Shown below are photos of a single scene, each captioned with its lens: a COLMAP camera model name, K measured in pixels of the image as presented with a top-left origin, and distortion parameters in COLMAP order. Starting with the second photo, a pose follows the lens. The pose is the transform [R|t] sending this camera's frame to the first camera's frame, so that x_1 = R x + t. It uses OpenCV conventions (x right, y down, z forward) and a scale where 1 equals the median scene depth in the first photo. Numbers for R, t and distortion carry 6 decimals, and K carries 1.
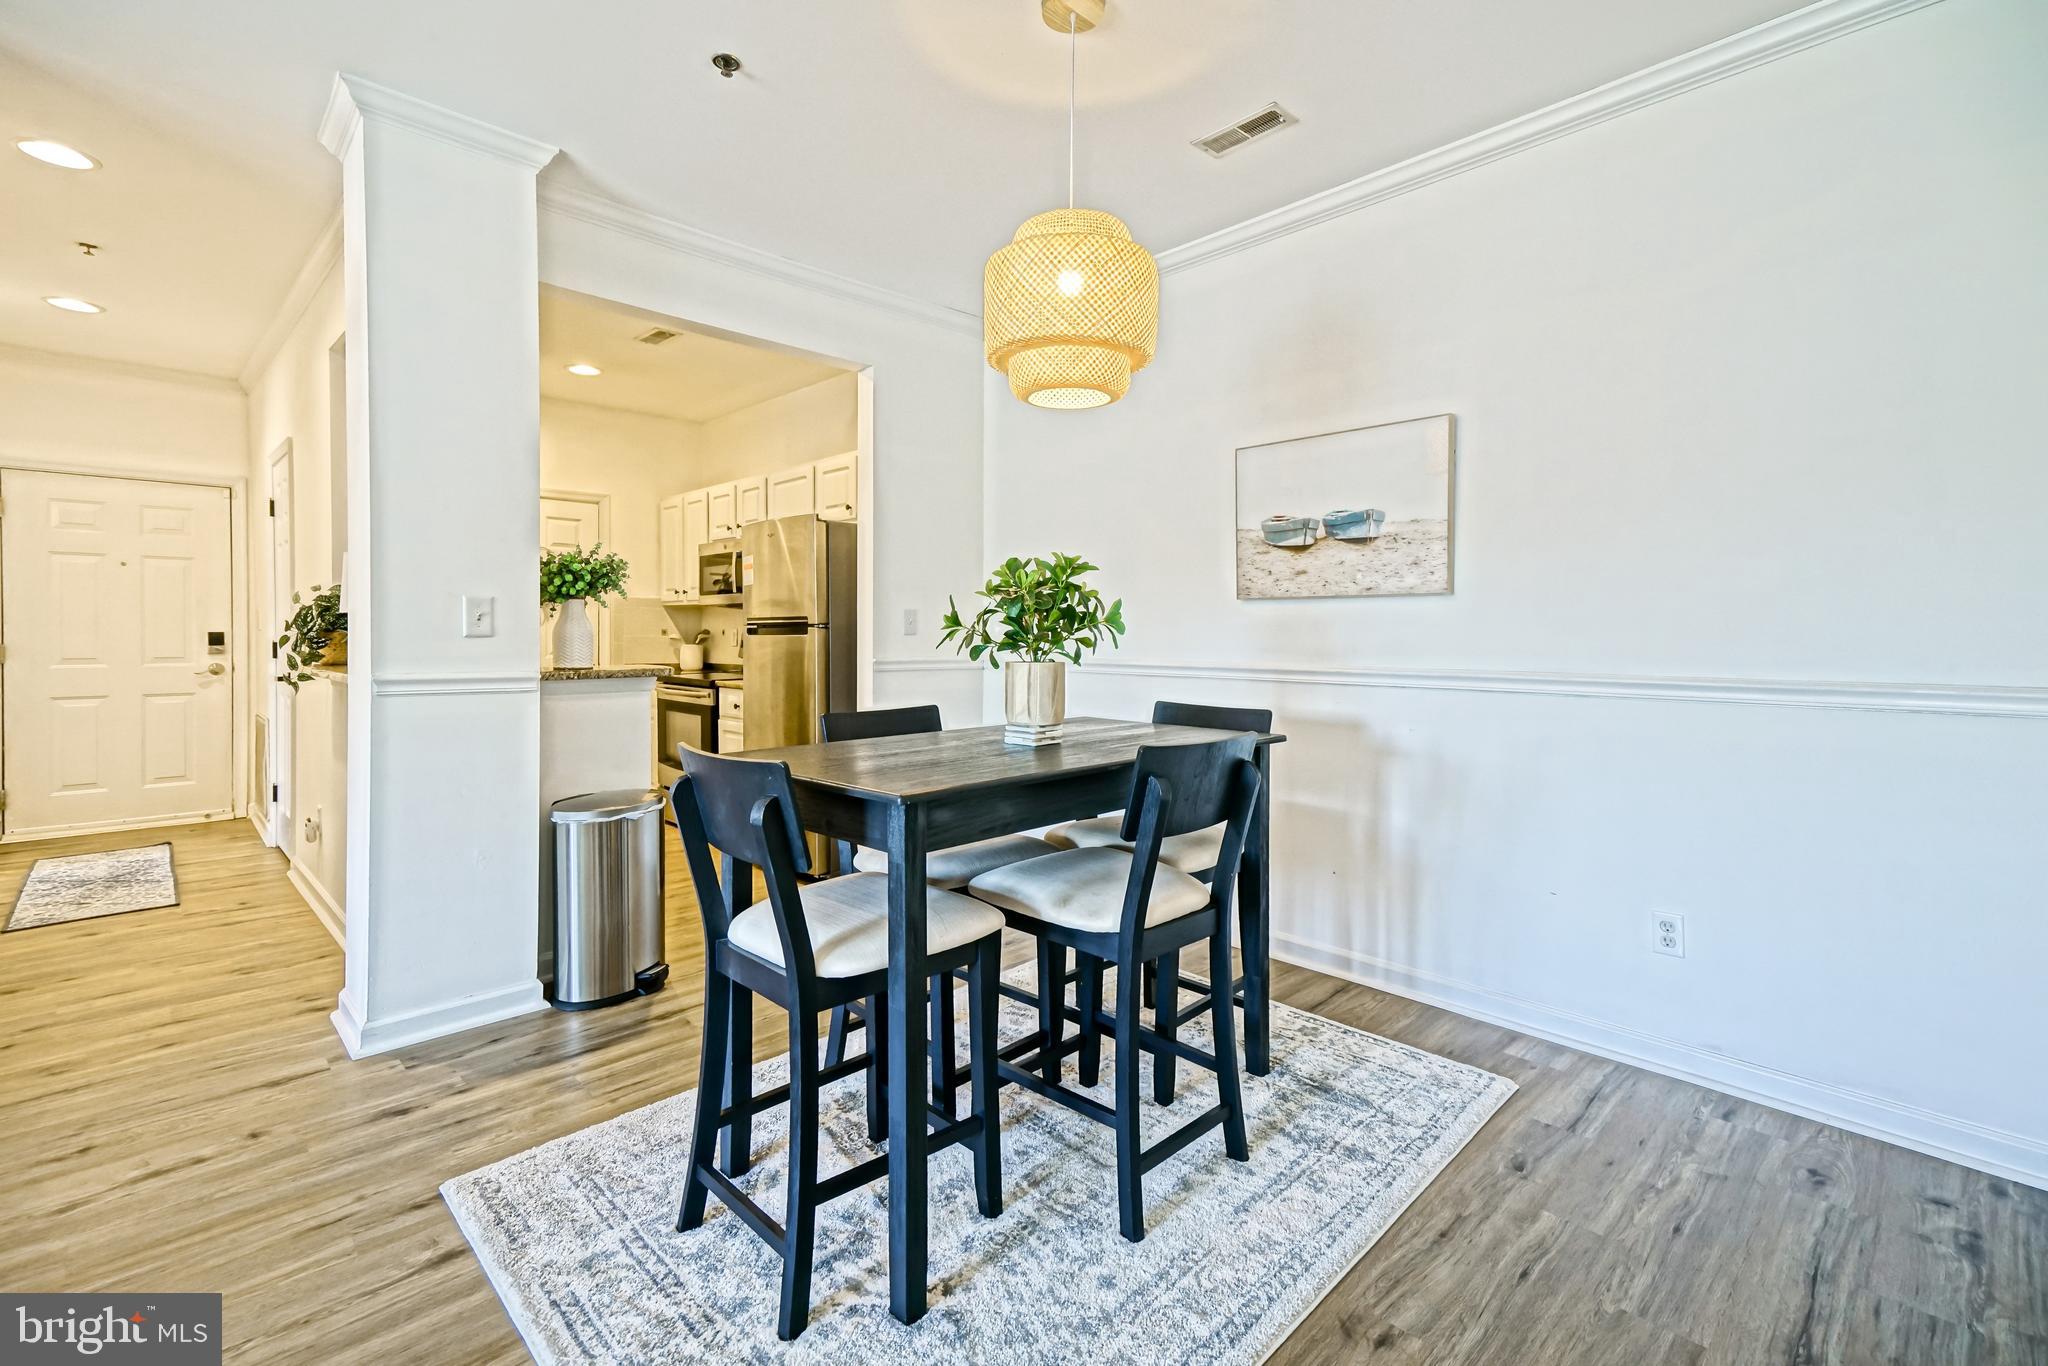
lens RADIAL K [[903.9, 0, 1012.8], [0, 903.9, 652.7], [0, 0, 1]] dist [0.027908, 0.000059]
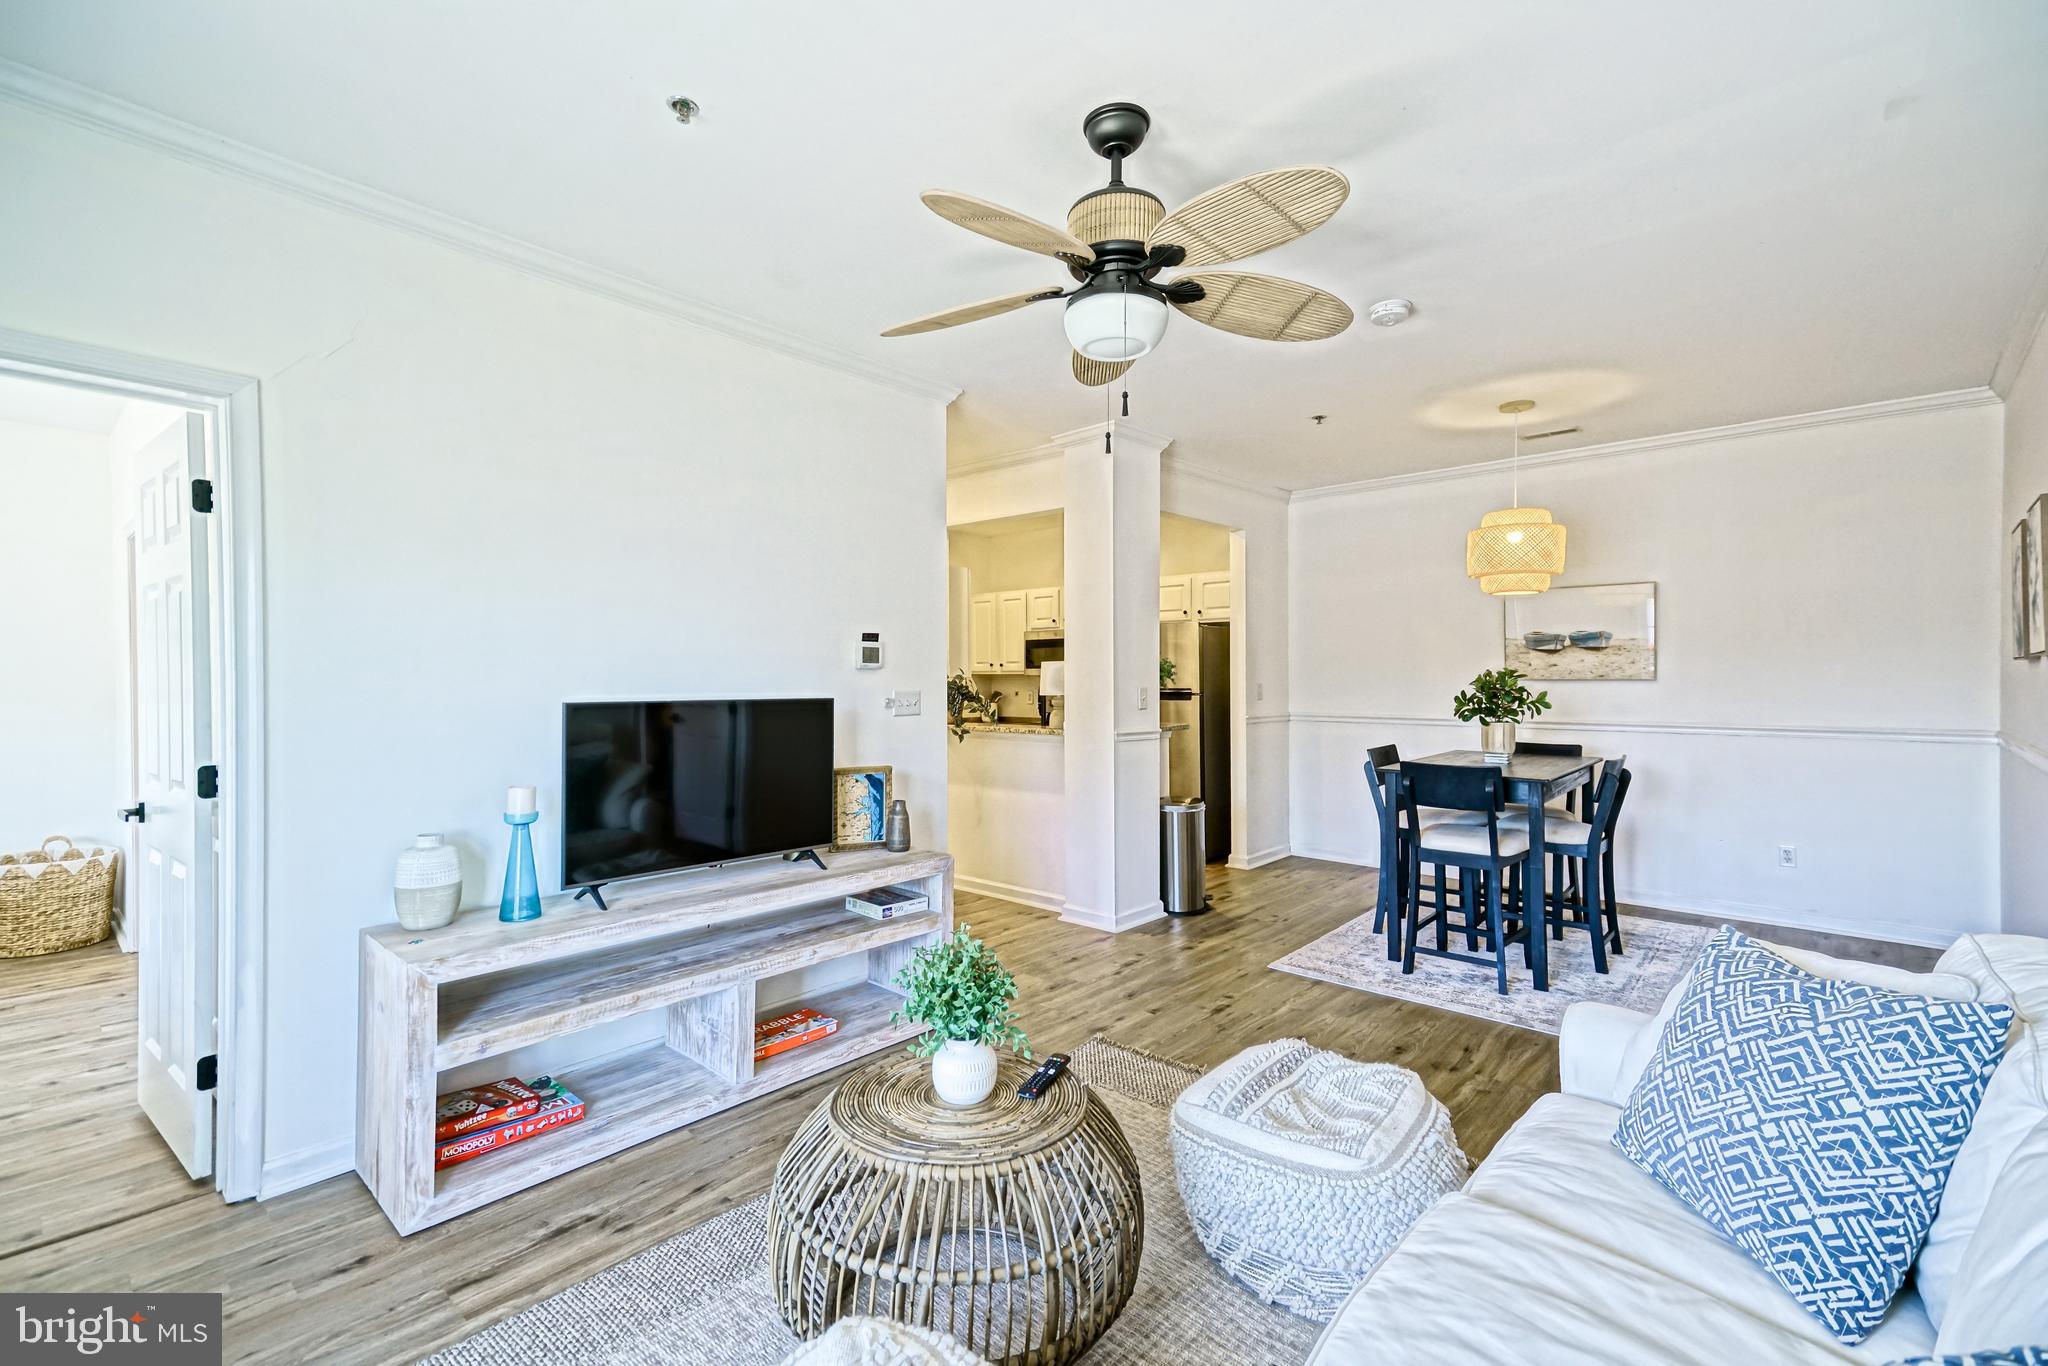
lens RADIAL K [[918.2, 0, 1003.8], [0, 918.2, 682.8], [0, 0, 1]] dist [0.054170, -0.023704]
pose [[0.997887, -0.007918, 0.064491, -0.936676], [0.008753, 0.999881, -0.012675, -0.046960], [-0.064383, 0.013212, 0.997838, -0.782978]]
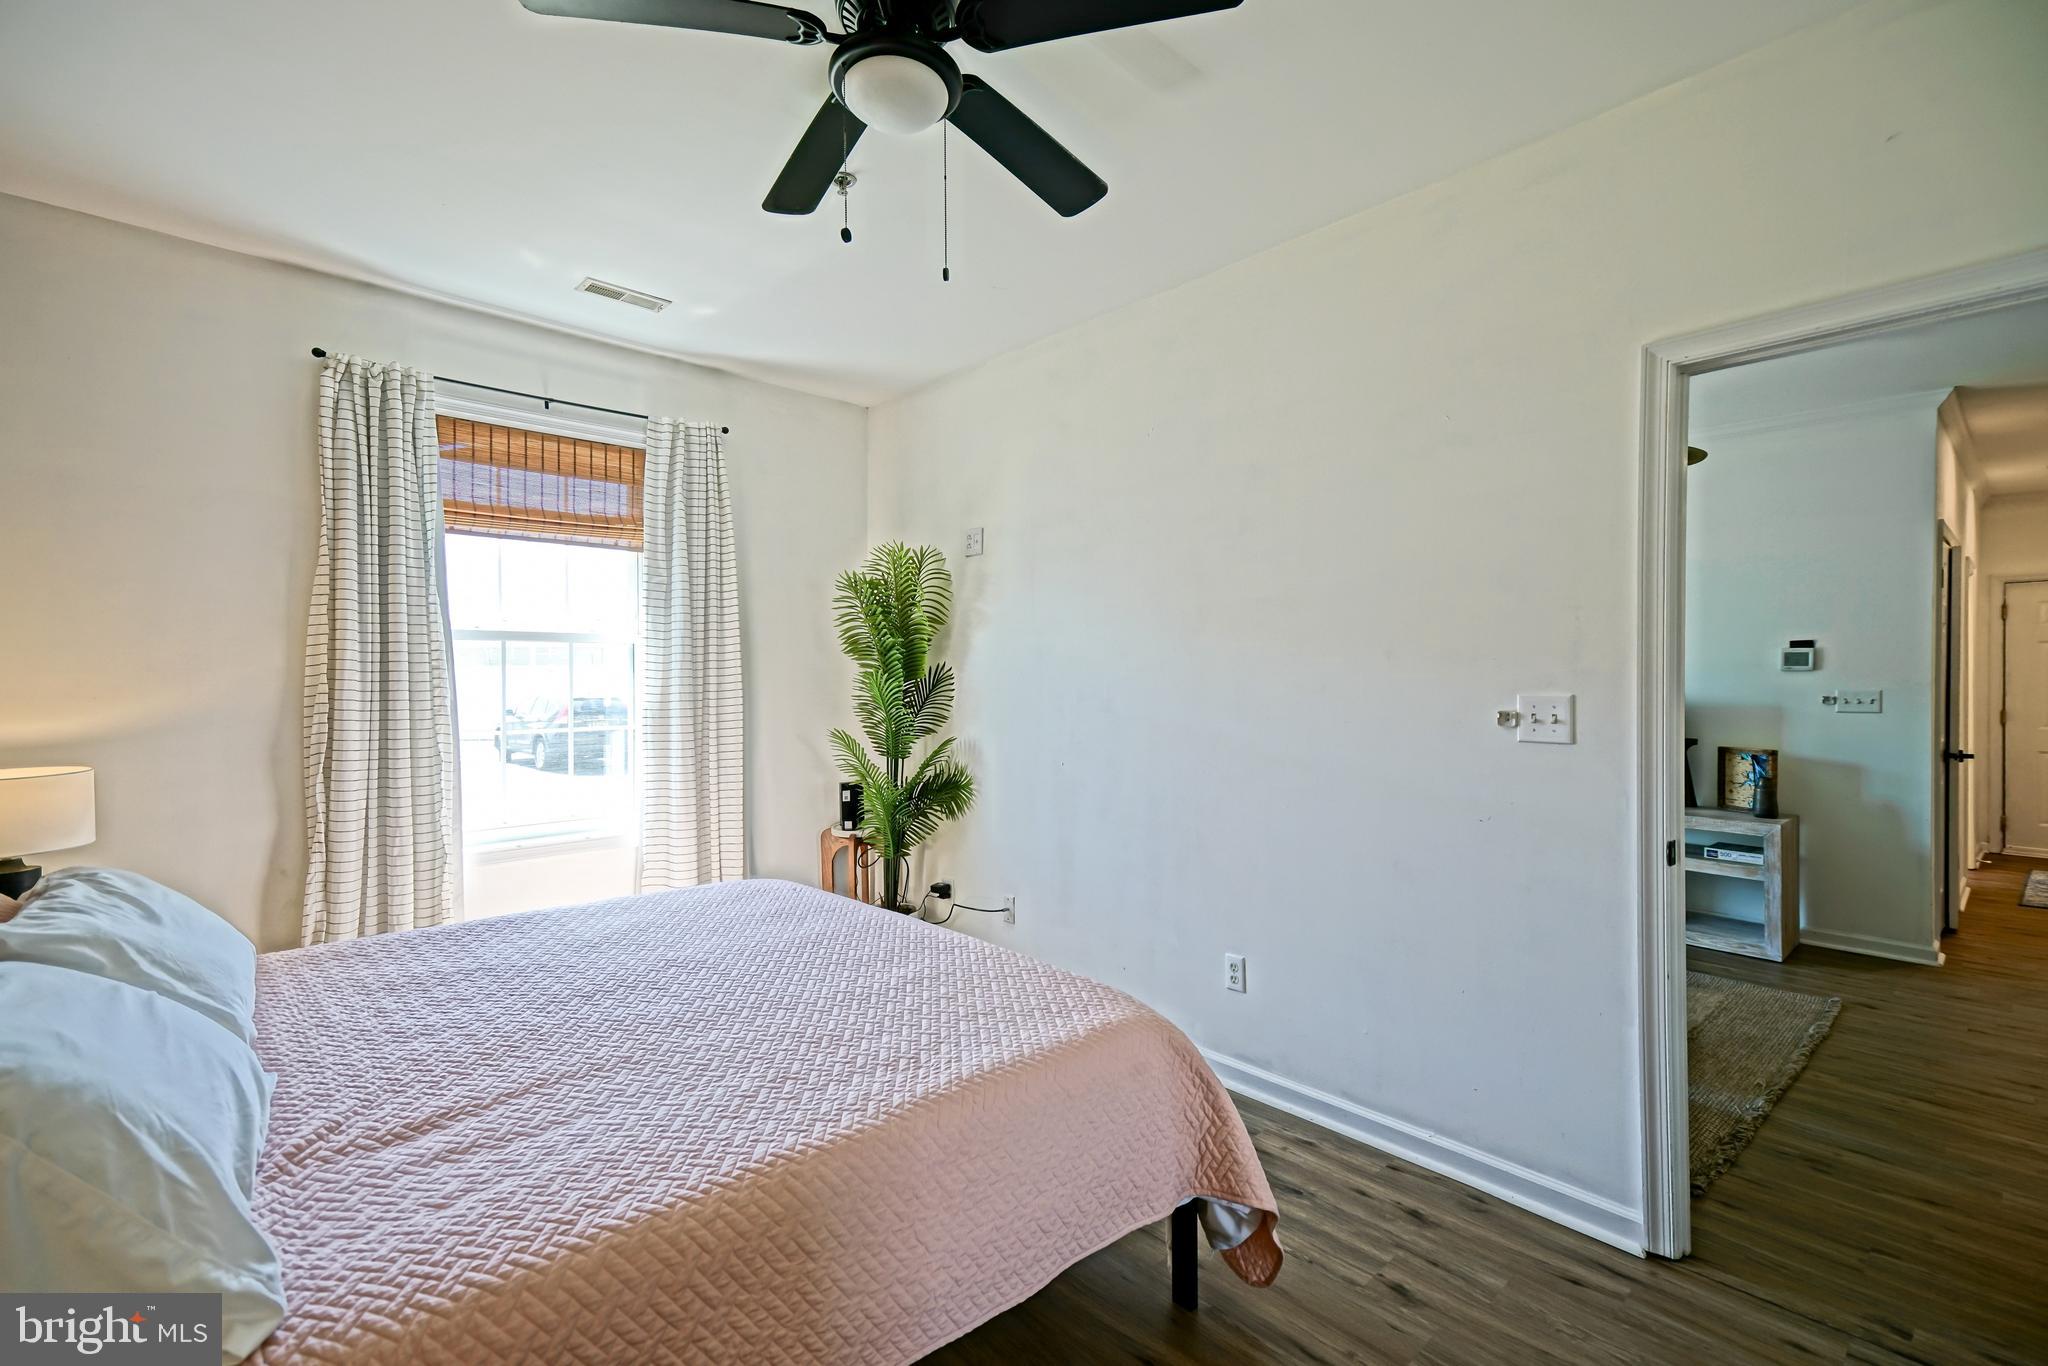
lens RADIAL K [[939.4, 0, 1023.0], [0, 939.4, 678.6], [0, 0, 1]] dist [0.025062, -0.000149]
pose [[-0.021745, -0.001202, -0.999763, 0.660979], [-0.021210, 0.999775, -0.000741, -0.042345], [0.999539, 0.021189, -0.021766, -0.745652]]
